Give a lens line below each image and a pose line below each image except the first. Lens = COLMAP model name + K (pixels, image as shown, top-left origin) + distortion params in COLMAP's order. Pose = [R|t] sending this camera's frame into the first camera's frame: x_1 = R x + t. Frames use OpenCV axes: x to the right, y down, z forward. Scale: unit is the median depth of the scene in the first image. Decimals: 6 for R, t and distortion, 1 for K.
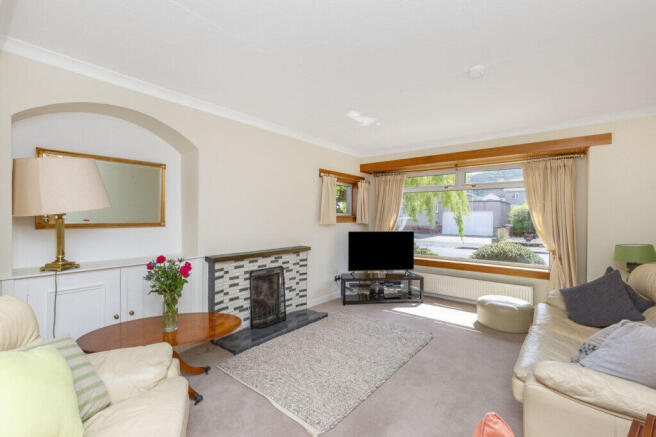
lens RADIAL K [[297.3, 0, 330.0], [0, 297.3, 220.7], [0, 0, 1]] dist [0.003167, 0.000627]
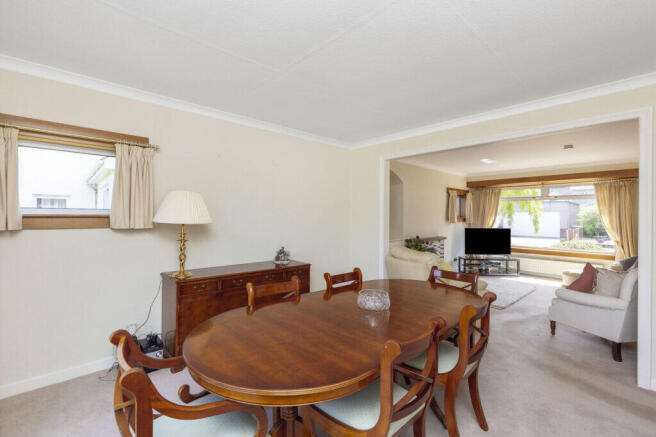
lens RADIAL K [[297.3, 0, 328.8], [0, 297.3, 212.9], [0, 0, 1]] dist [0.003167, 0.000627]
pose [[0.988373, 0.002635, -0.152024, -0.378878], [-0.006574, 0.999655, -0.025414, 0.002319], [0.151905, 0.026118, 0.988050, -0.582830]]
